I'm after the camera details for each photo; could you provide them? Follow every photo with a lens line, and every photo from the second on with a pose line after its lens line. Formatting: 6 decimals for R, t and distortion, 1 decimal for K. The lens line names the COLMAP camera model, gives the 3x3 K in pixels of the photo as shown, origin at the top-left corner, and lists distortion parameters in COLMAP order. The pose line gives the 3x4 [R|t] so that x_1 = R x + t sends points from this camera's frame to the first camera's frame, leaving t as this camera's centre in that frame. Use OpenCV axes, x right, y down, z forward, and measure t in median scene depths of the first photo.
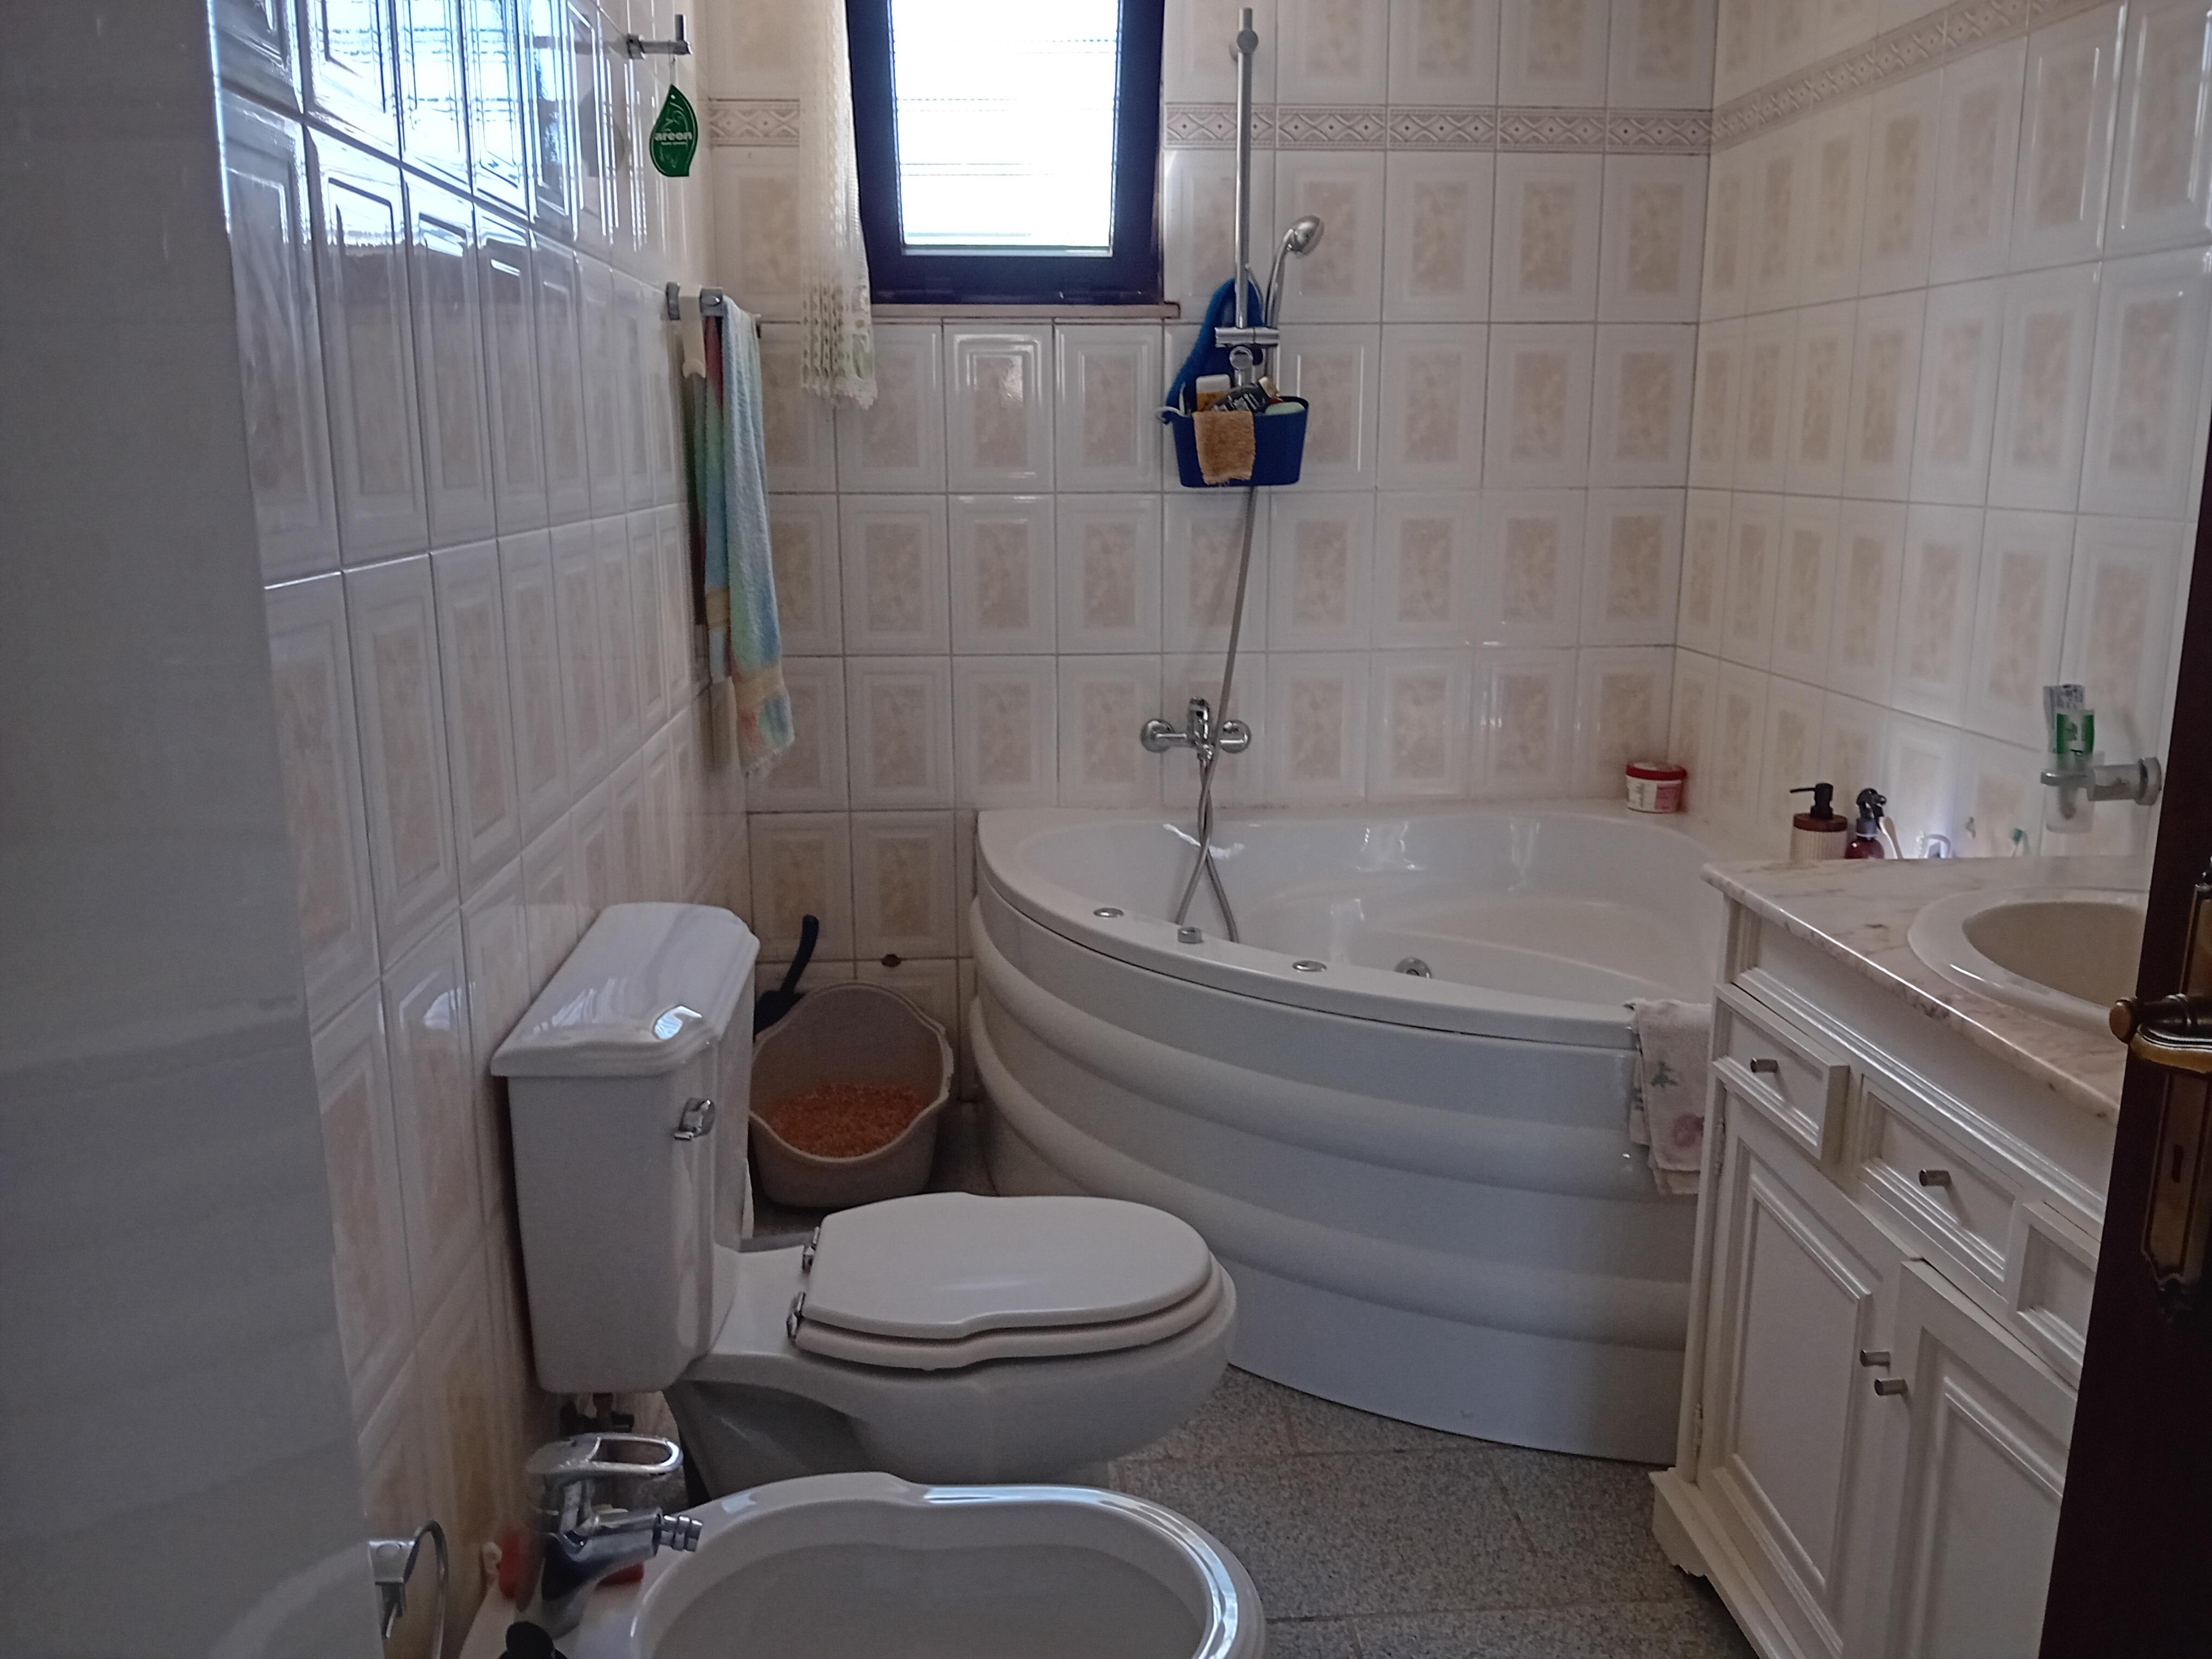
lens RADIAL K [[1701.4, 0, 1106.0], [0, 1701.4, 829.5], [0, 0, 1]] dist [0.006857, -0.110007]
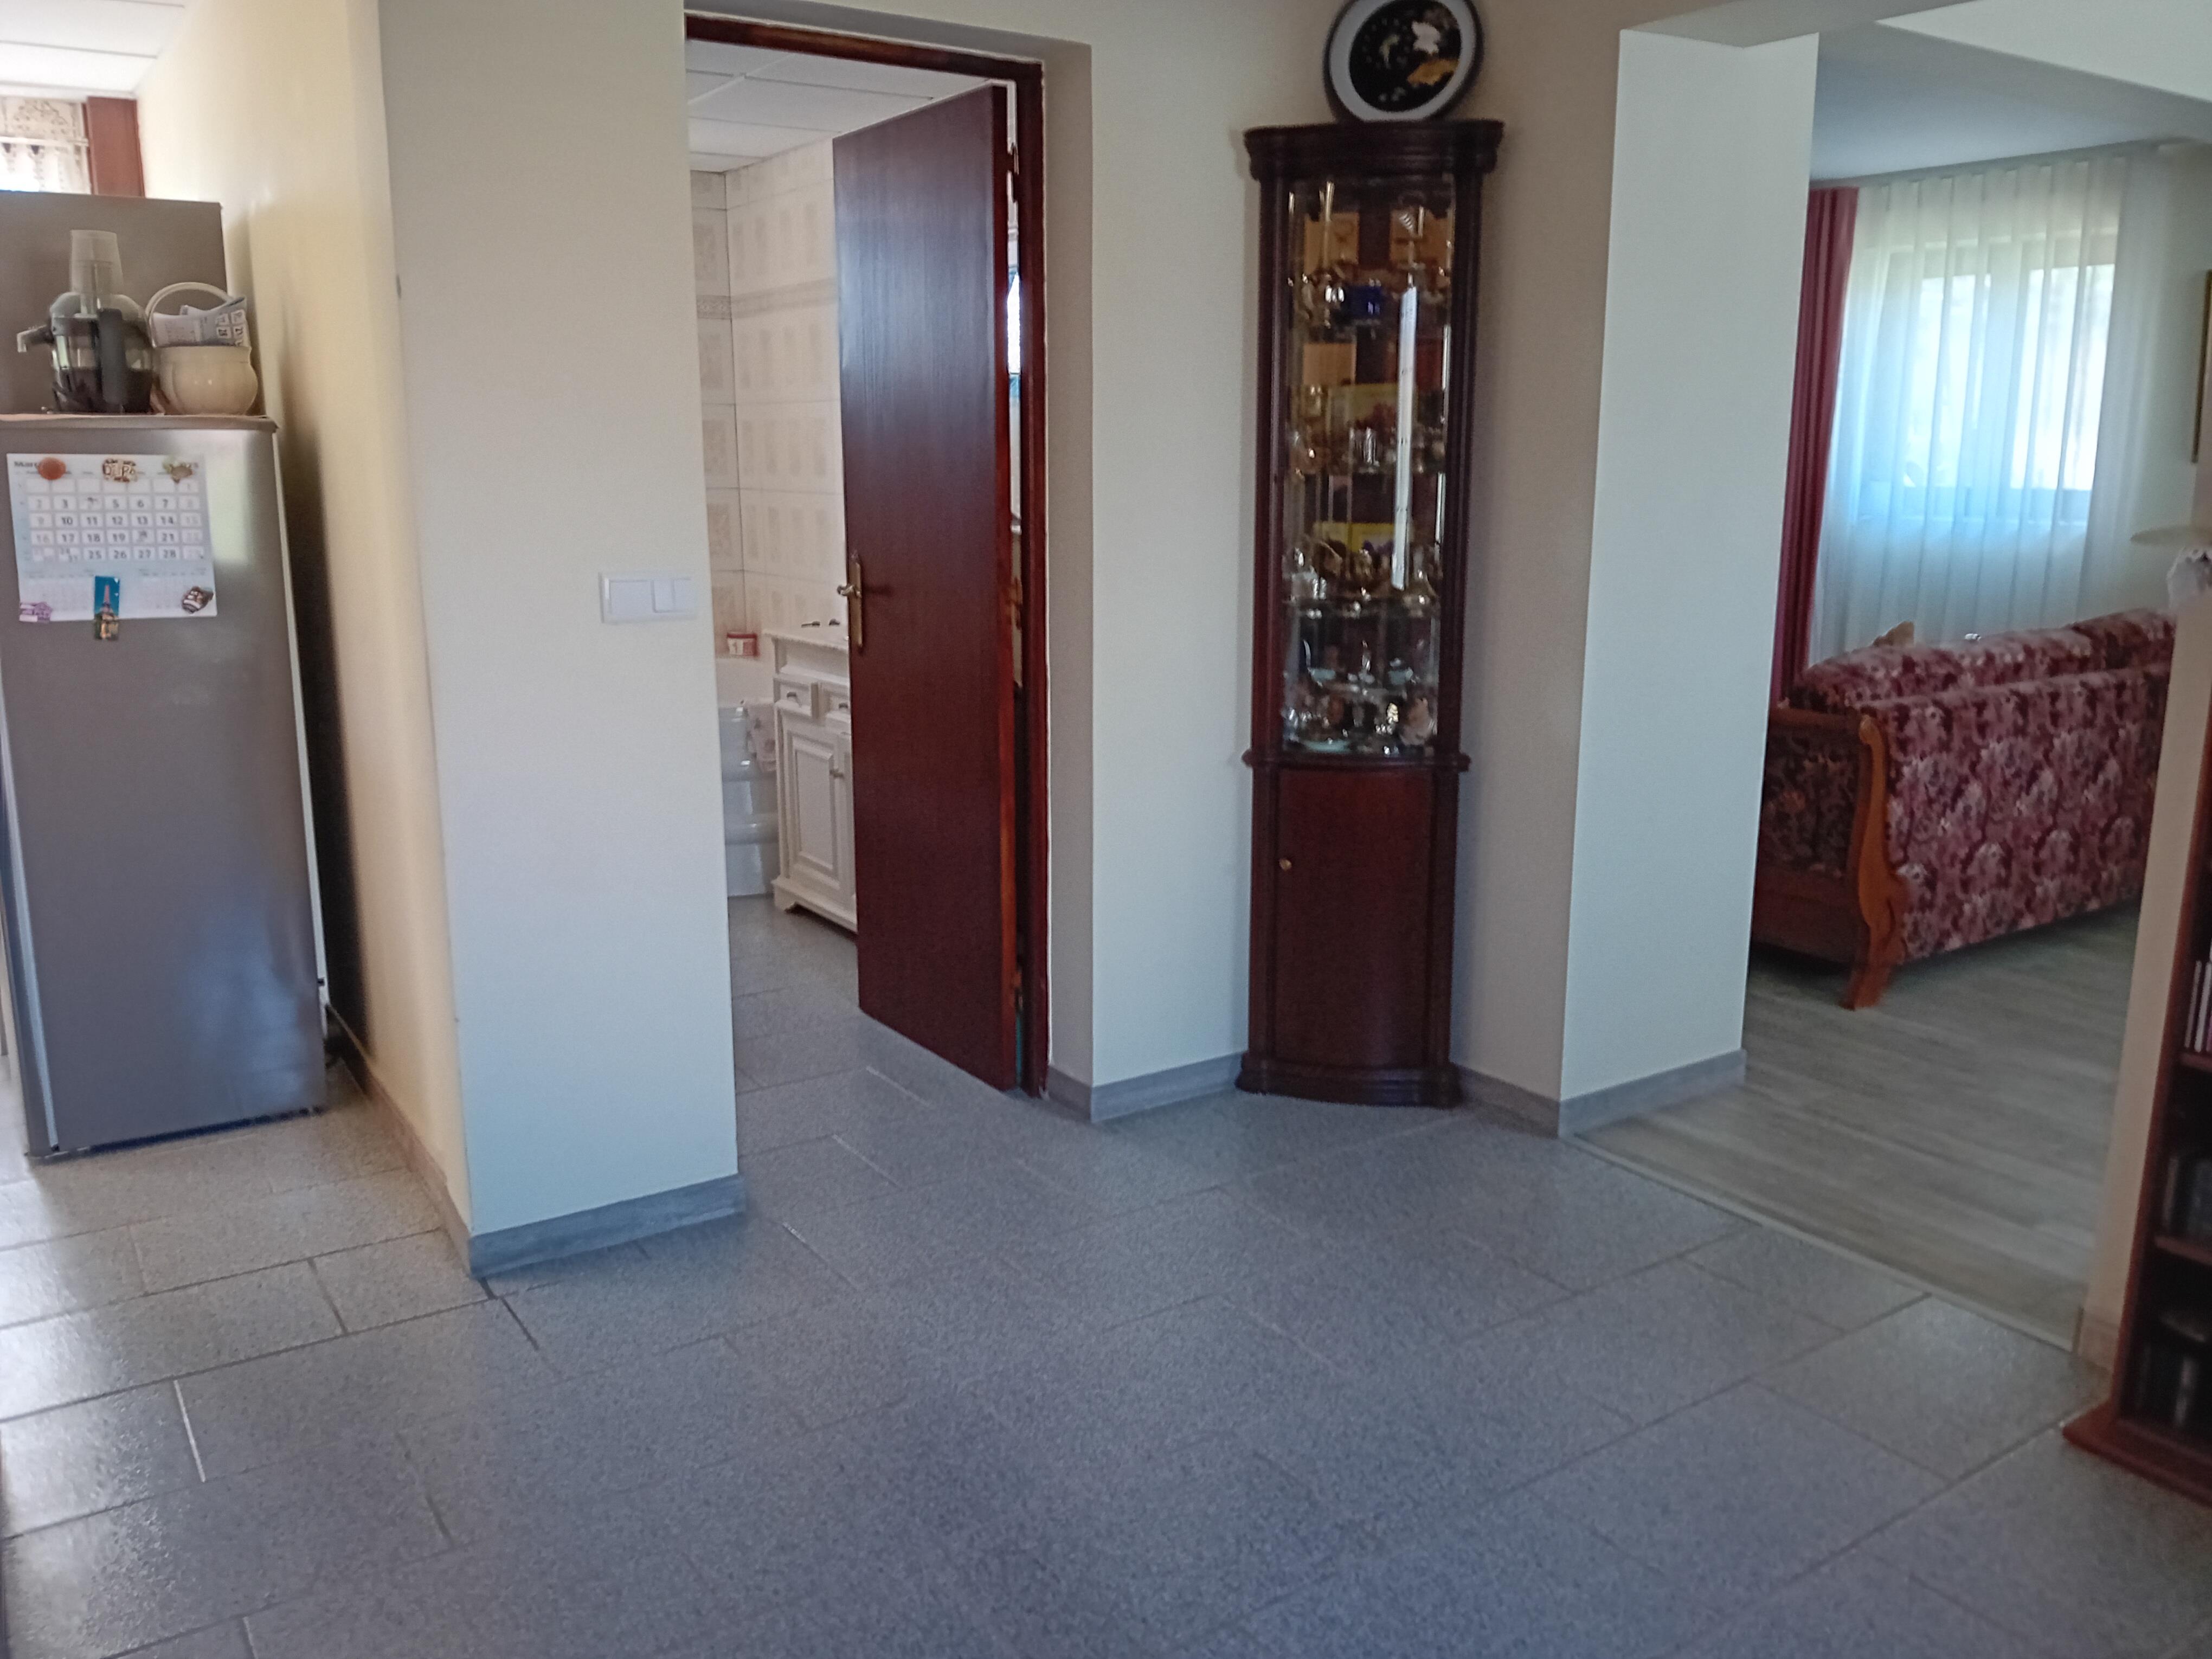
lens RADIAL K [[1722.5, 0, 1106.0], [0, 1722.5, 829.5], [0, 0, 1]] dist [0.006489, 0.000710]
pose [[0.863097, -0.111428, 0.492592, -0.334164], [0.115624, 0.993048, 0.022045, 0.202701], [-0.491624, 0.037929, 0.869981, -0.975731]]
